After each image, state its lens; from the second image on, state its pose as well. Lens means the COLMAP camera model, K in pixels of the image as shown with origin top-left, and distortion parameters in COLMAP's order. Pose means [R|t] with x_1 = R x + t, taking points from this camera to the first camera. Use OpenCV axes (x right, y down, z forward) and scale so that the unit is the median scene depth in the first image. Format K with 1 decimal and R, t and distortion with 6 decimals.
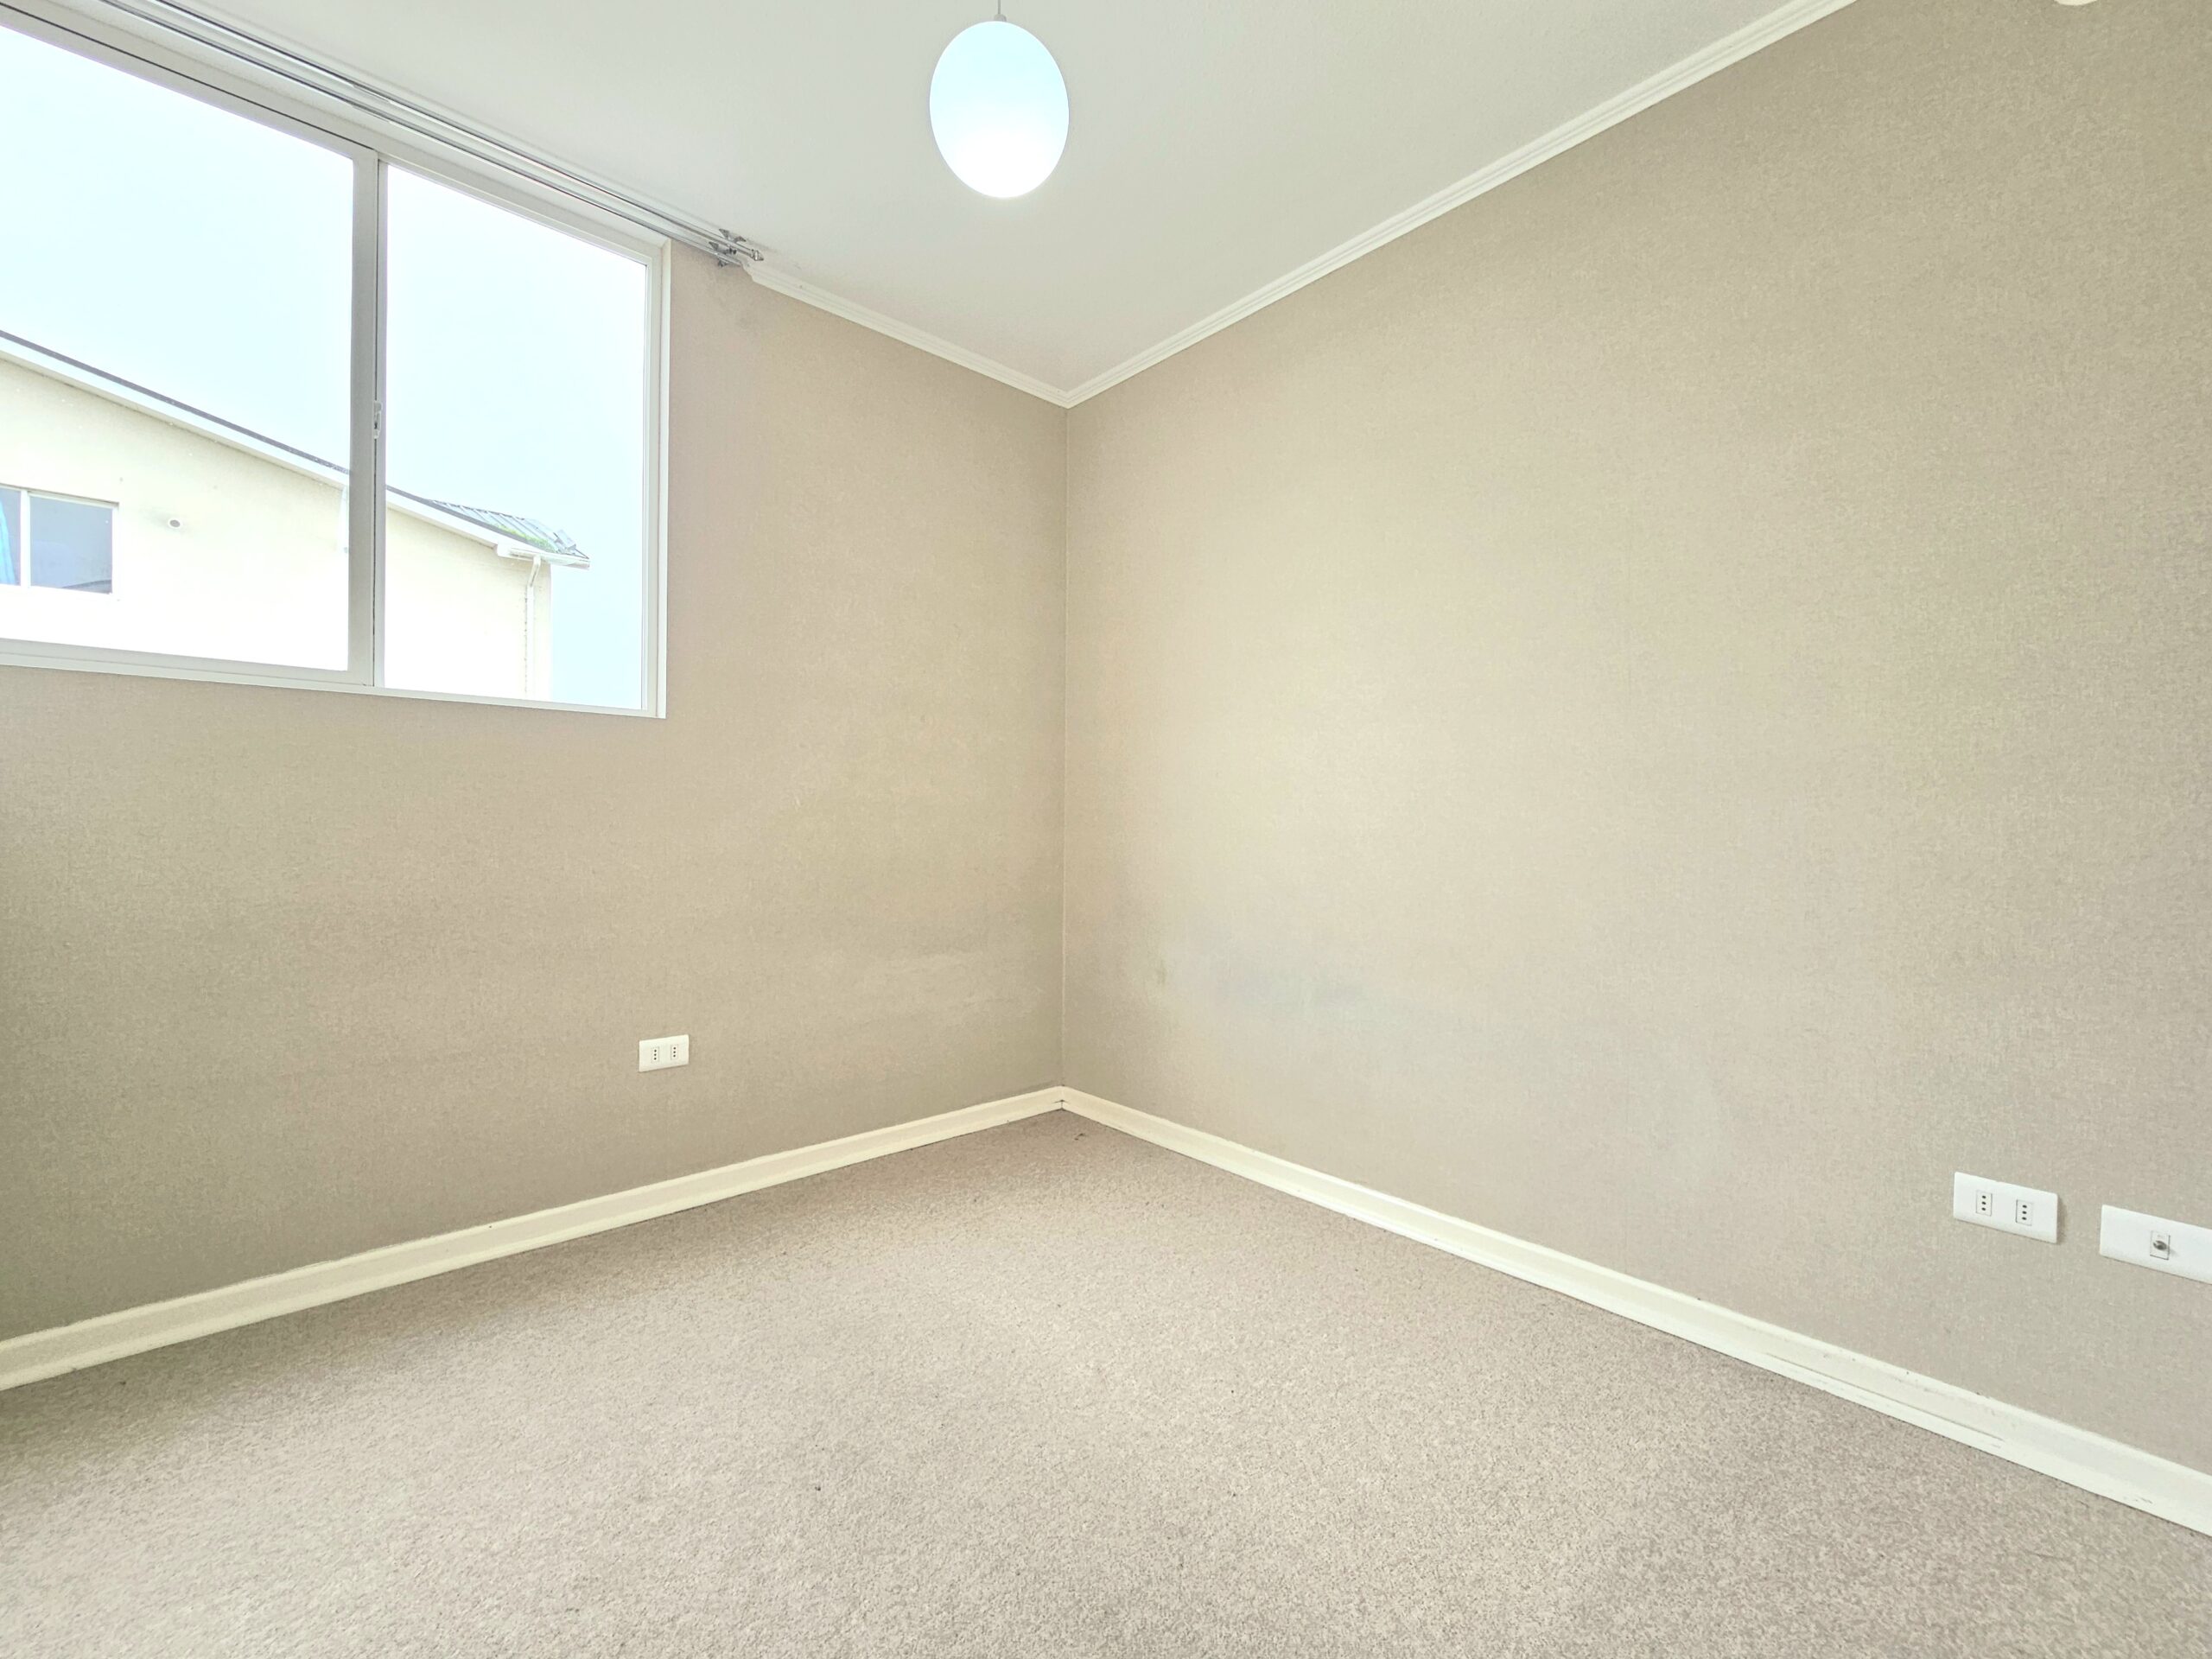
lens RADIAL K [[920.5, 0, 1109.2], [0, 920.5, 833.1], [0, 0, 1]] dist [0.003284, 0.000973]
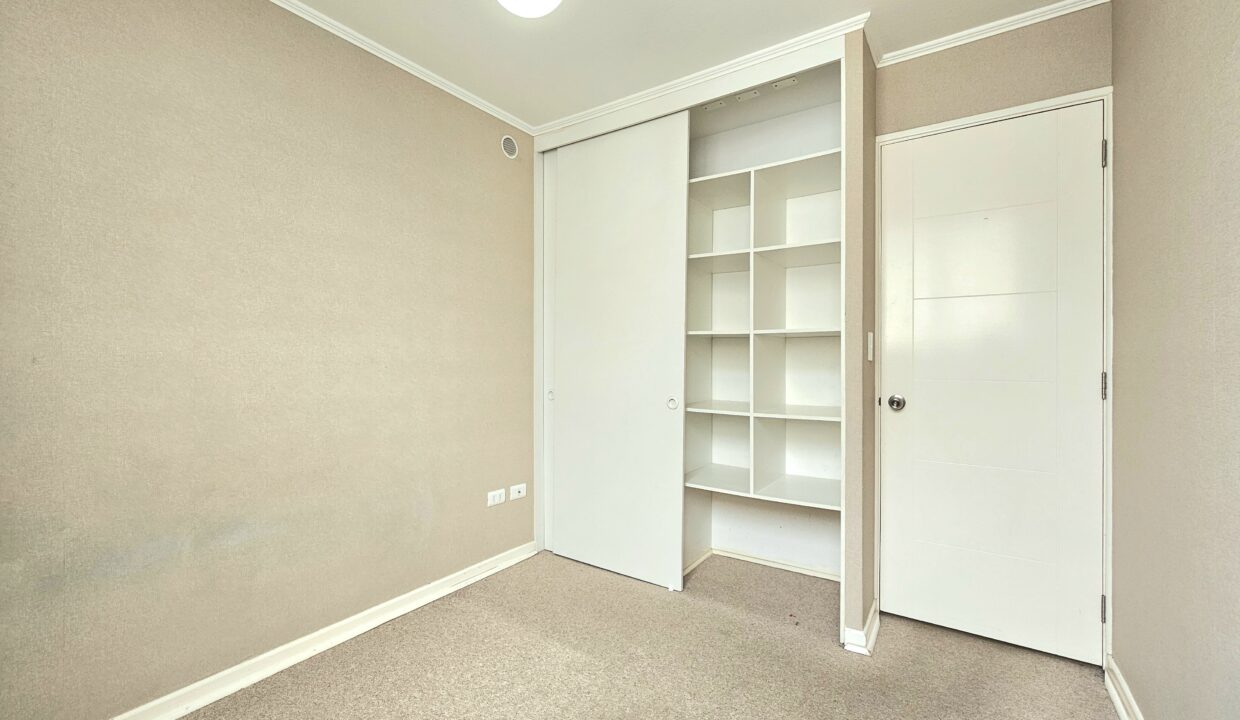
lens RADIAL K [[503.2, 0, 616.7], [0, 503.2, 362.1], [0, 0, 1]] dist [0.002695, 0.000688]
pose [[-0.243441, -0.004914, 0.969903, -0.771686], [0.010819, 0.999911, 0.007782, -0.085947], [-0.969855, 0.012388, -0.243366, 0.838528]]
